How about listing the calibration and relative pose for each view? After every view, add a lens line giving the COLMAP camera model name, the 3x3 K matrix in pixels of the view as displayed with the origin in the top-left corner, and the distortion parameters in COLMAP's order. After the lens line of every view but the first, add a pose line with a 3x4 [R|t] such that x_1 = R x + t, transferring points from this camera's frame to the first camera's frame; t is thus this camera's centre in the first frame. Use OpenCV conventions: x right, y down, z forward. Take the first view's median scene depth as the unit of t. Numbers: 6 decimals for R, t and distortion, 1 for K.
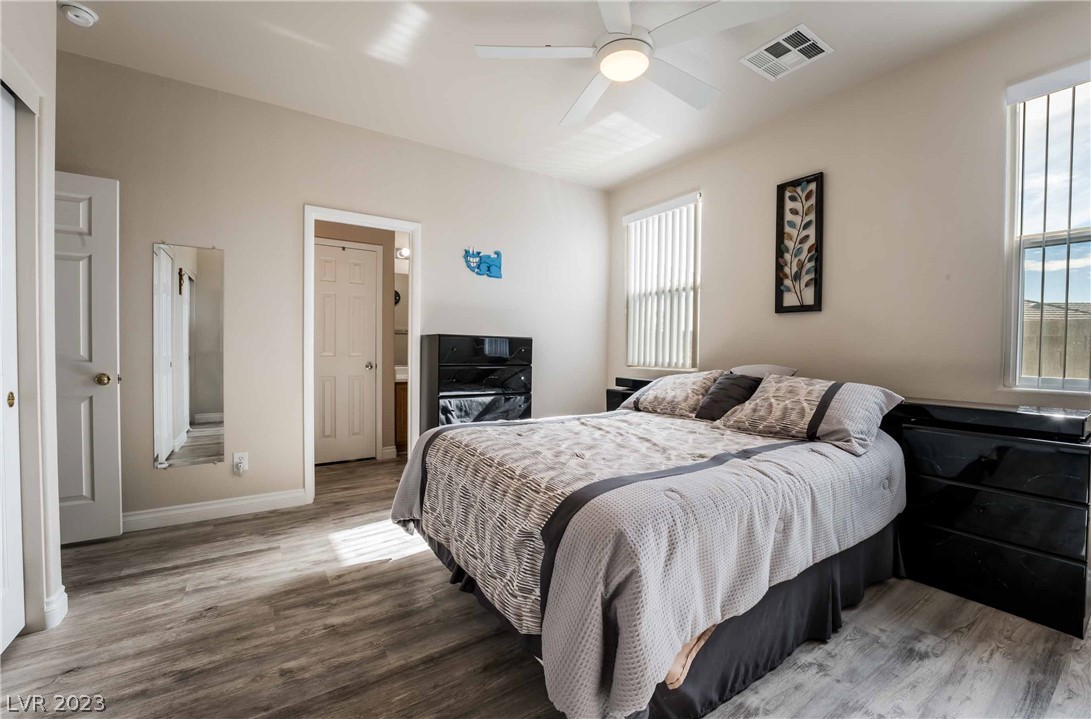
lens RADIAL K [[435.0, 0, 545.5], [0, 435.0, 359.5], [0, 0, 1]] dist [-0.024449, 0.000057]
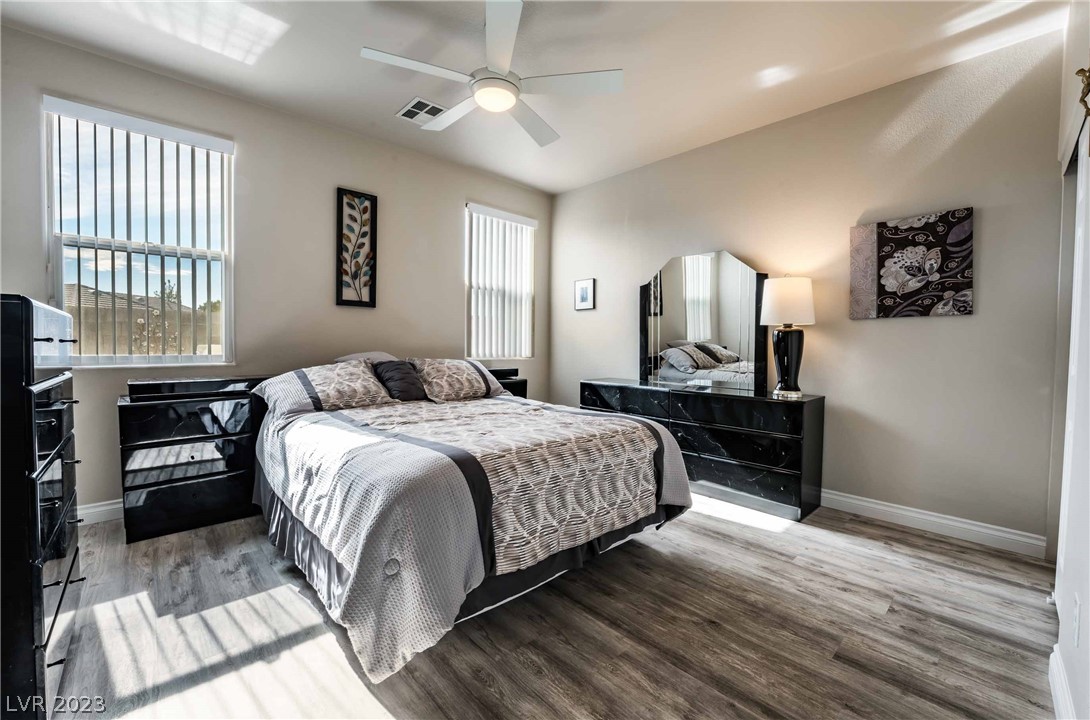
lens RADIAL K [[441.9, 0, 545.0], [0, 441.9, 360.0], [0, 0, 1]] dist [-0.033016, 0.005263]
pose [[-0.153268, -0.049436, 0.986947, -0.679773], [0.014462, 0.998529, 0.052262, -0.019981], [-0.988079, 0.022283, -0.152328, 0.687512]]
